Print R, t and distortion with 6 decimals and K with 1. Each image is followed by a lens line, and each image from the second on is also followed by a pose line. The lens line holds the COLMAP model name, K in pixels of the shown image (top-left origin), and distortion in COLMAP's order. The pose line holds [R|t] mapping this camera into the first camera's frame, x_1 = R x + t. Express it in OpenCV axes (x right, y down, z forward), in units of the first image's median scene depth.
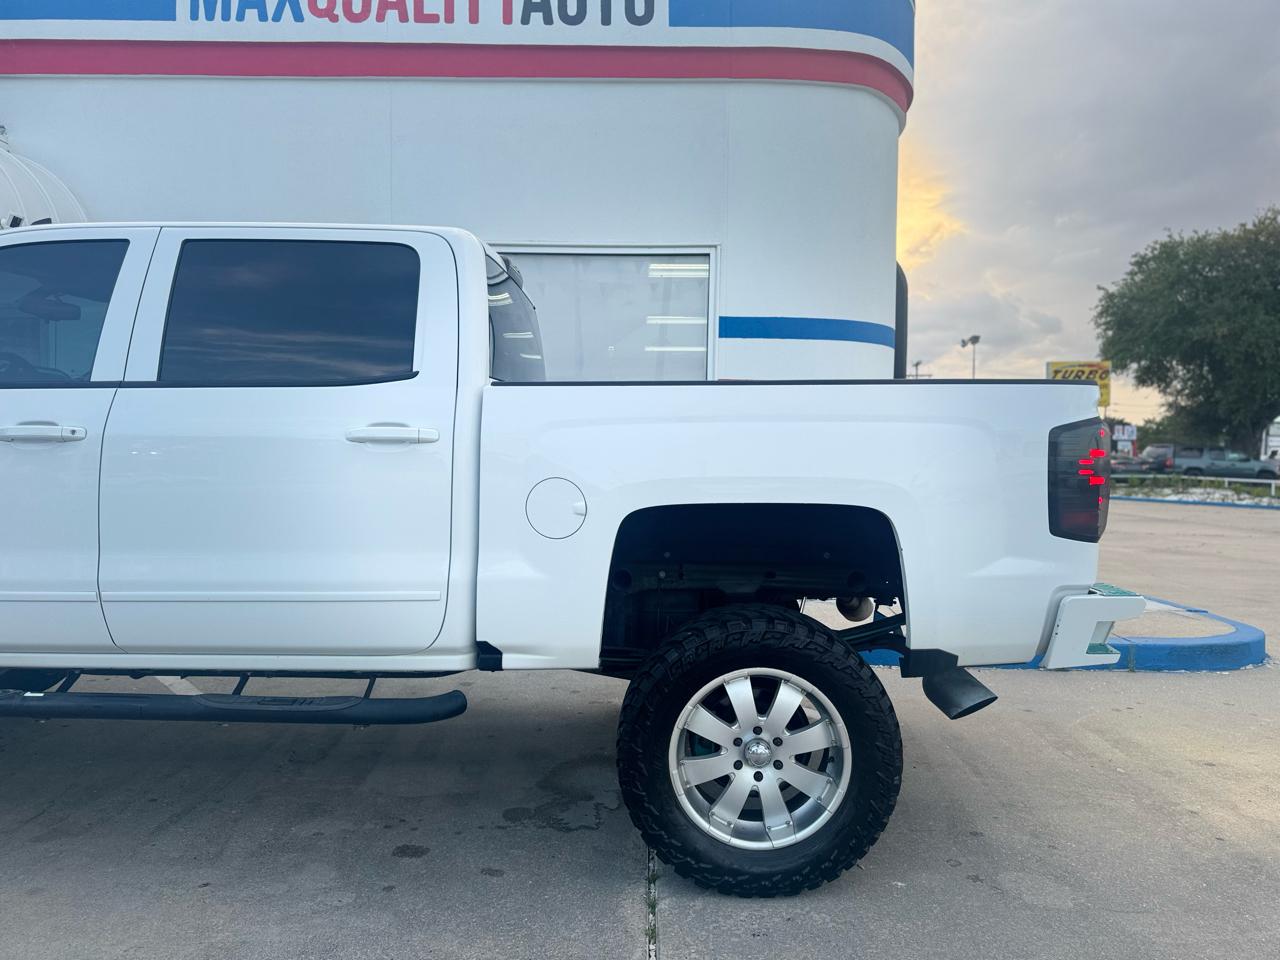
lens RADIAL K [[907.0, 0, 648.7], [0, 907.0, 481.1], [0, 0, 1]] dist [0.038092, -0.045399]
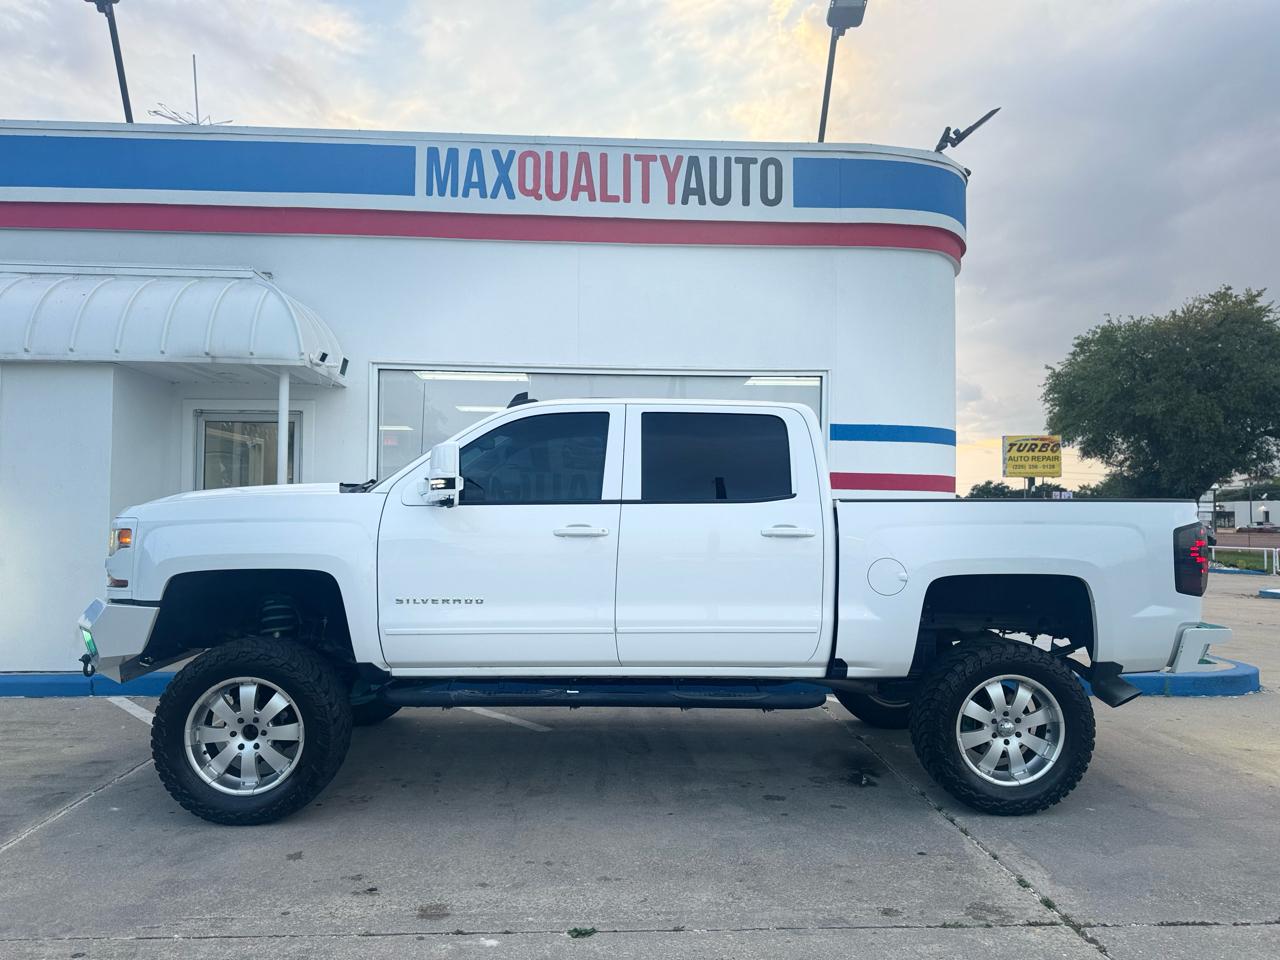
lens RADIAL K [[907.0, 0, 640.2], [0, 907.0, 482.3], [0, 0, 1]] dist [0.038092, -0.045399]
pose [[0.998685, 0.001411, 0.051257, -0.239367], [0.002134, 0.997612, -0.069034, -0.010937], [-0.051232, 0.069052, 0.996297, -0.242428]]
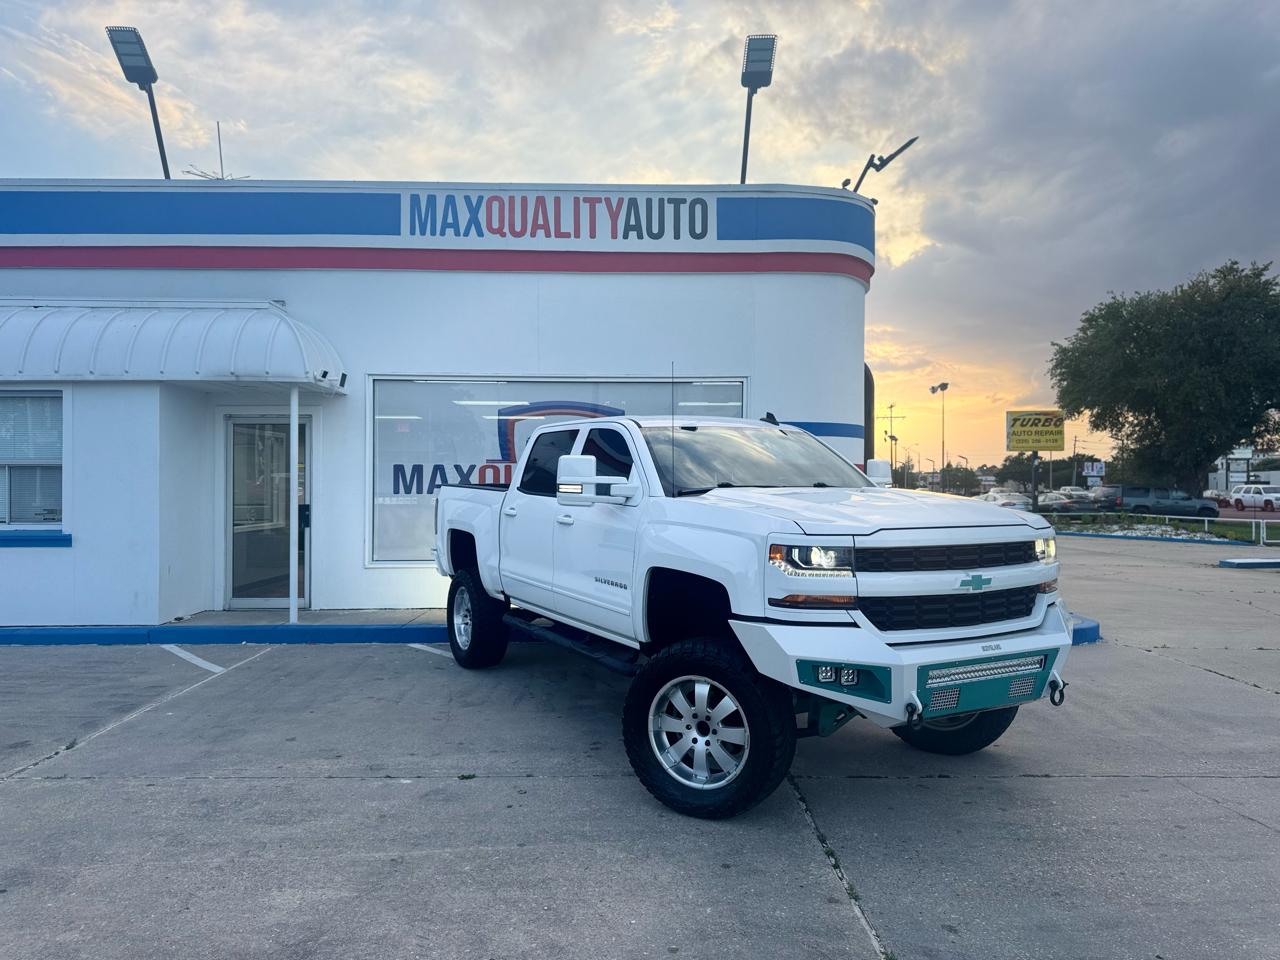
lens RADIAL K [[907.0, 0, 643.5], [0, 907.0, 482.5], [0, 0, 1]] dist [0.038092, -0.045399]
pose [[0.999842, -0.005716, 0.016805, -0.119718], [0.006365, 0.999227, -0.038798, -0.019288], [-0.016570, 0.038899, 0.999106, -0.487874]]
